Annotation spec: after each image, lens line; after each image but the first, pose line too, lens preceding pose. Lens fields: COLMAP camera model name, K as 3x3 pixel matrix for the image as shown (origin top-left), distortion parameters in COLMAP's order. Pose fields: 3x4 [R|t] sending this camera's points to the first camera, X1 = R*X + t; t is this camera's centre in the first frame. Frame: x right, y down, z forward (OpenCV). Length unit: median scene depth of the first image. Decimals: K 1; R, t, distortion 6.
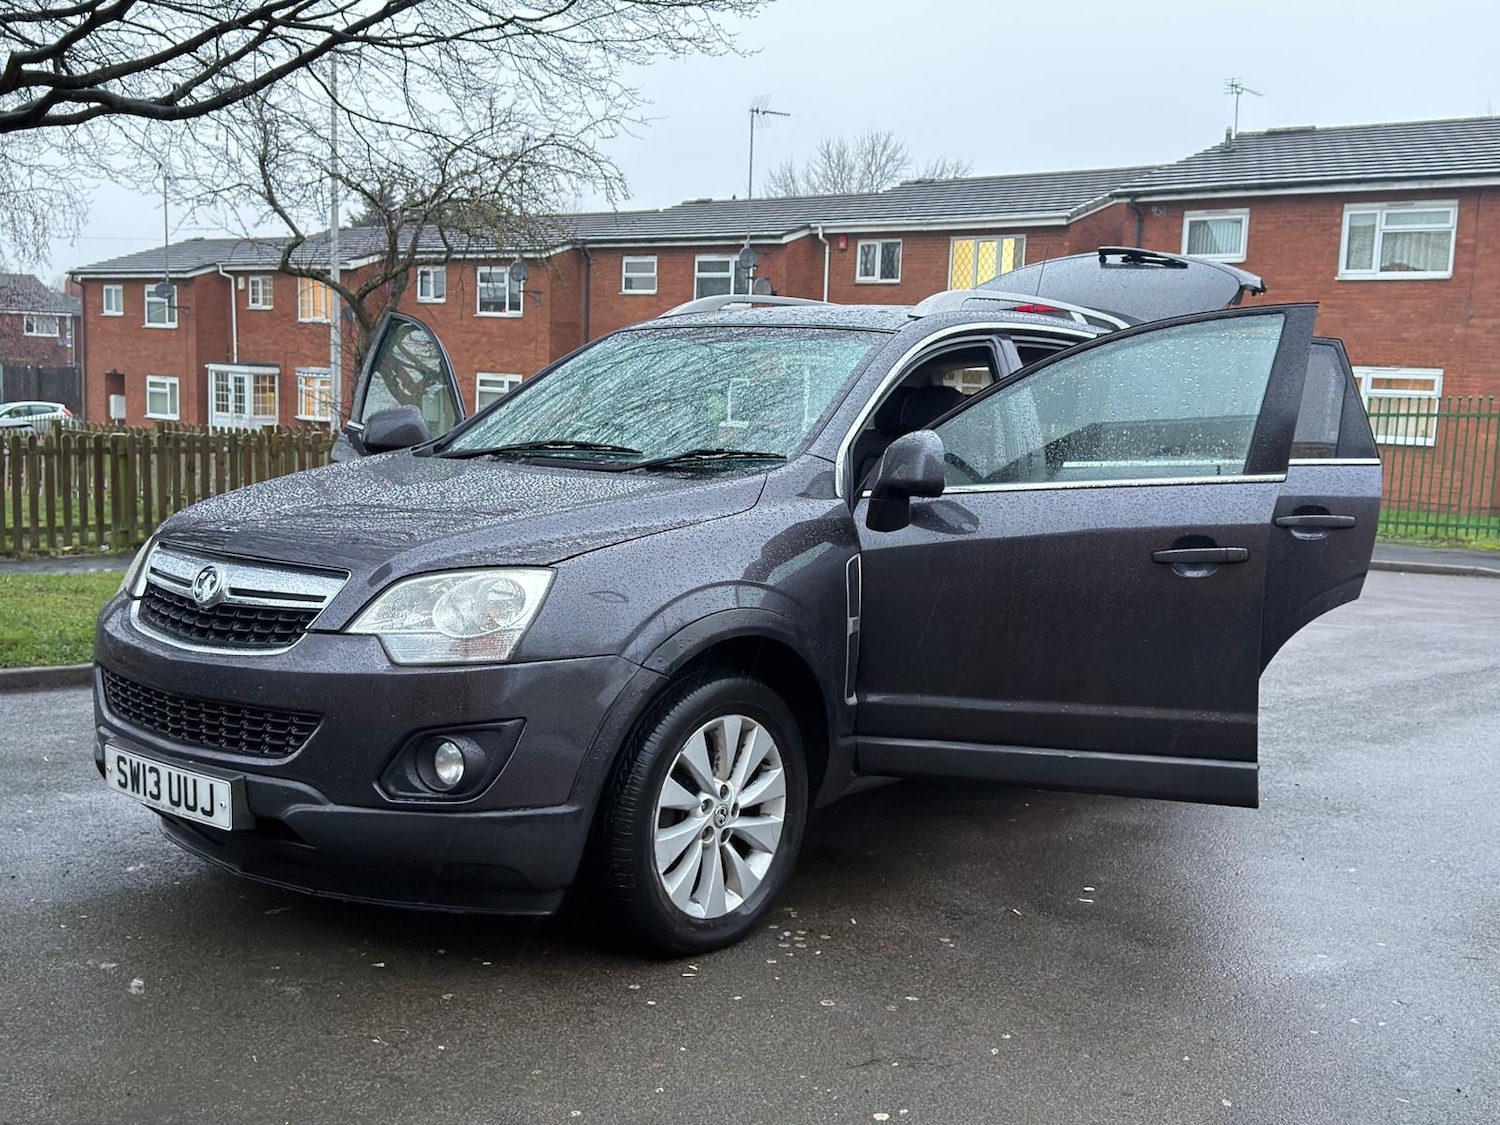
lens RADIAL K [[1617.2, 0, 745.8], [0, 1617.2, 562.9], [0, 0, 1]] dist [0.189118, -0.427460]
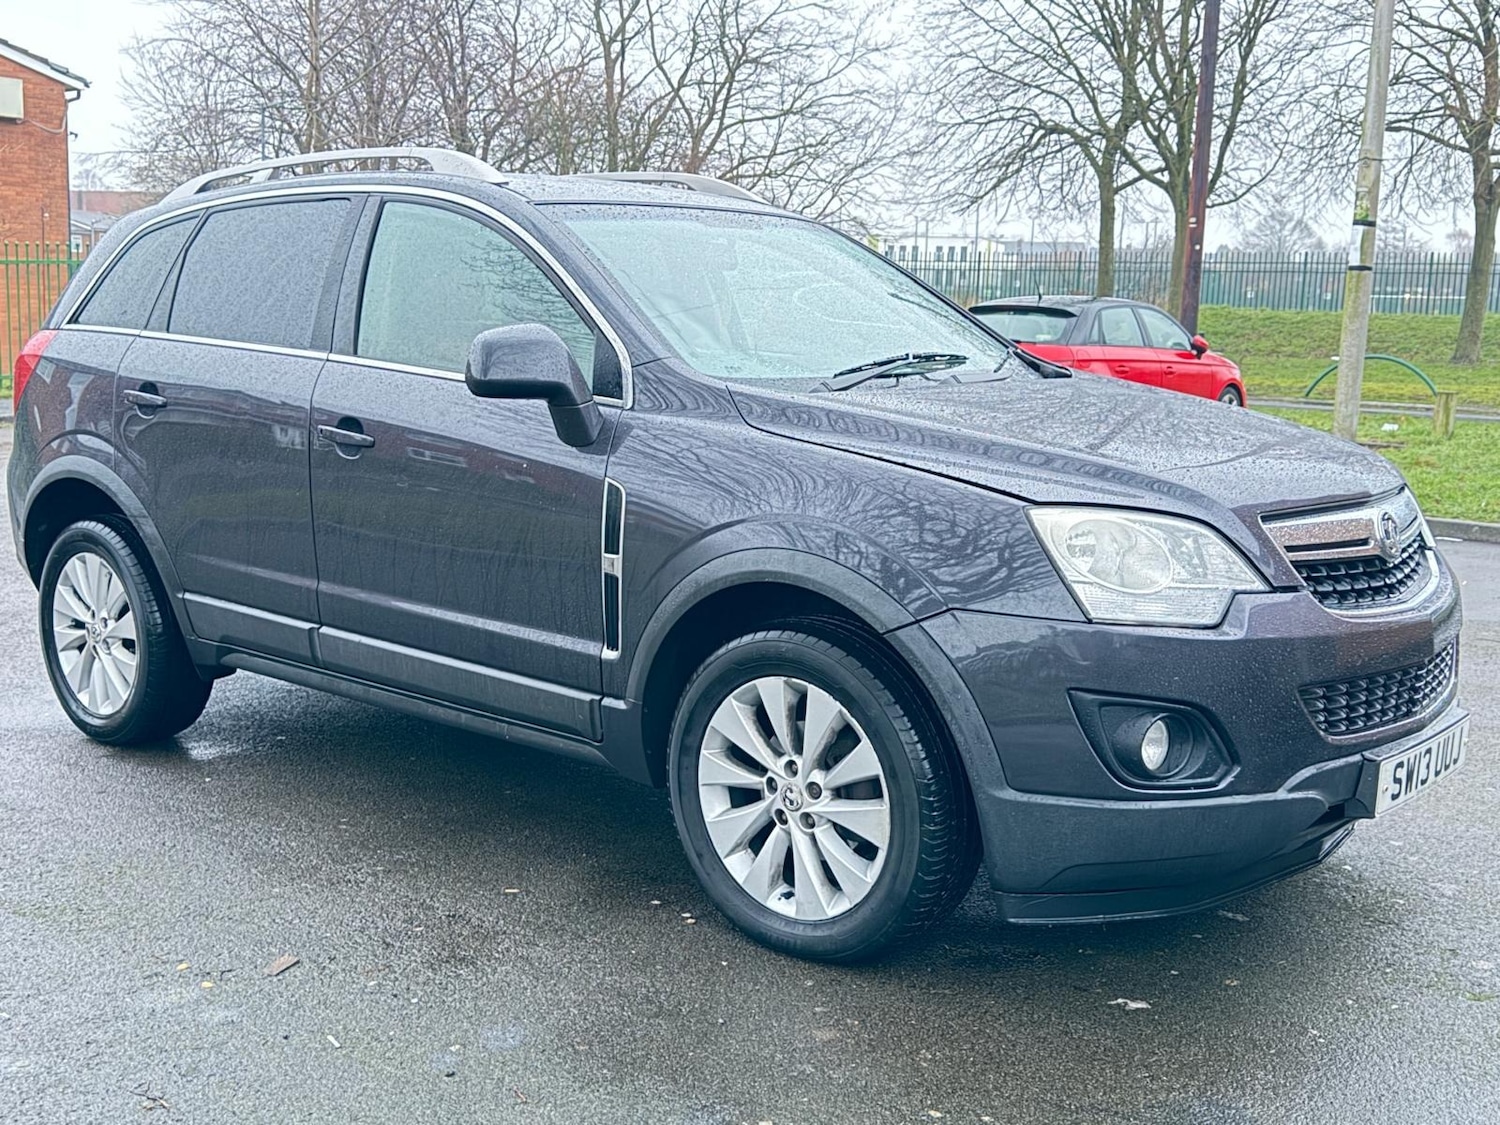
lens RADIAL K [[1676.6, 0, 754.1], [0, 1676.6, 545.3], [0, 0, 1]] dist [0.174752, -0.399418]
pose [[0.014809, -0.179046, 0.983729, -1.107960], [0.094396, 0.979693, 0.176890, -0.155998], [-0.995425, 0.090241, 0.031409, 1.185749]]
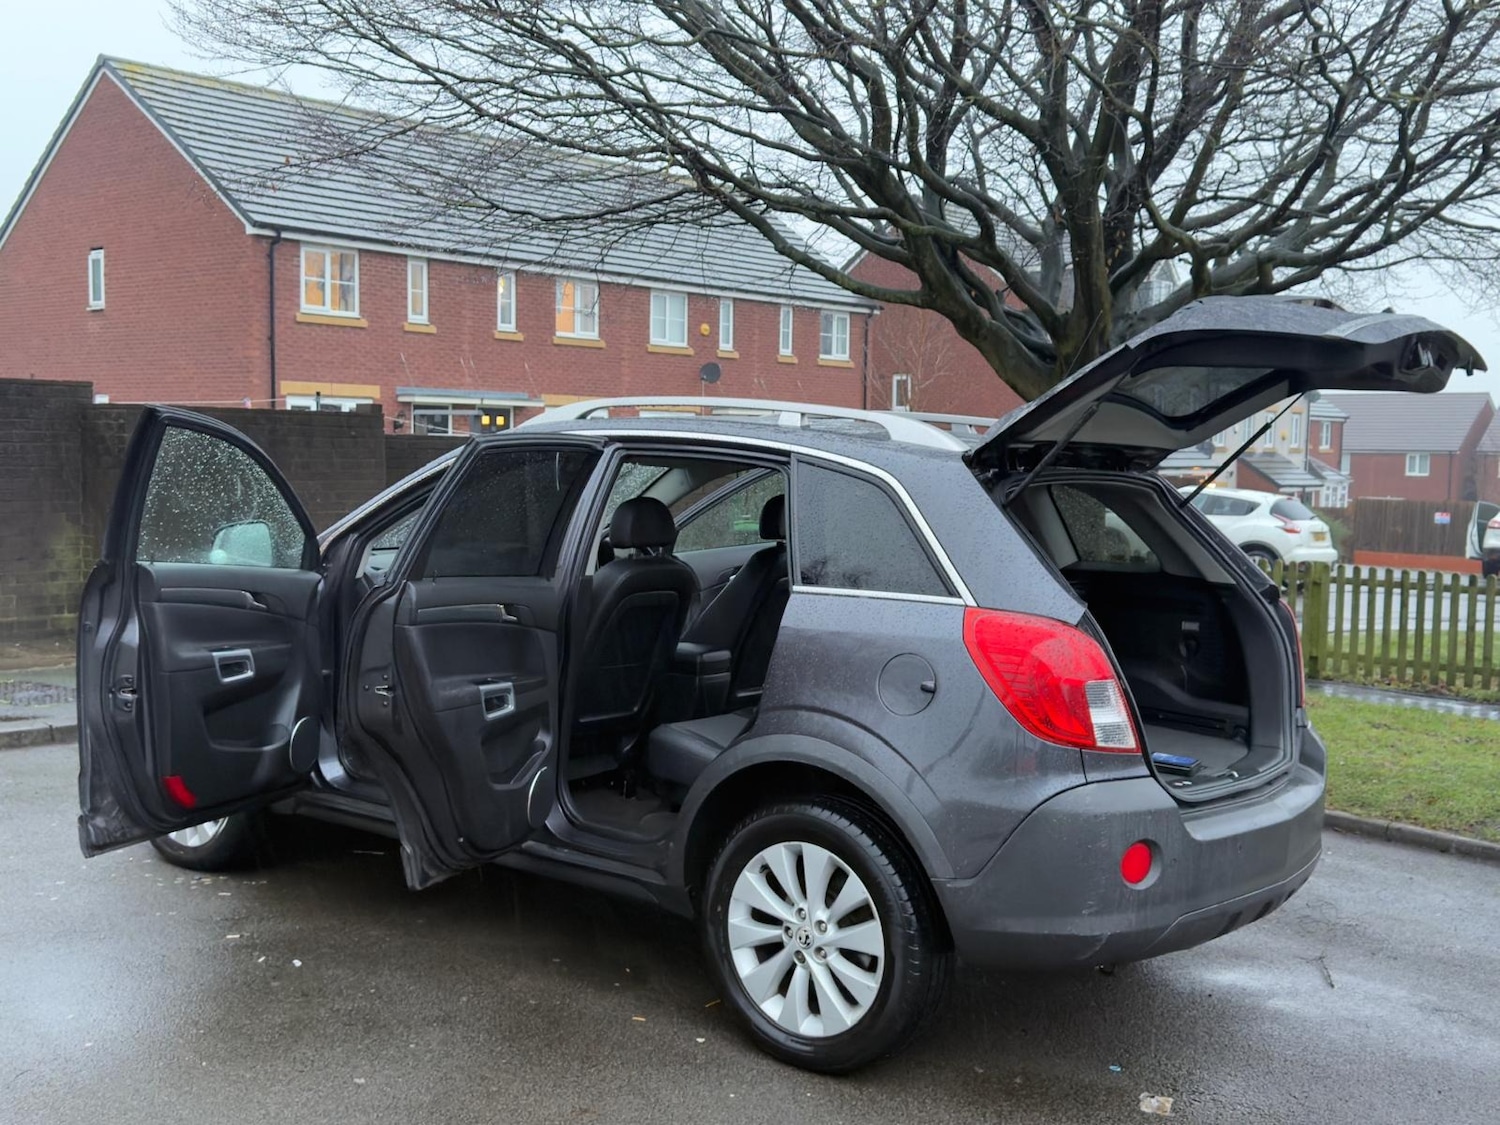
lens RADIAL K [[1622.0, 0, 761.1], [0, 1622.0, 543.9], [0, 0, 1]] dist [0.179067, -0.376098]
pose [[0.045453, 0.022730, -0.998708, 1.403287], [-0.137802, 0.990326, 0.016268, -0.138003], [0.989416, 0.136885, 0.048145, 1.329289]]
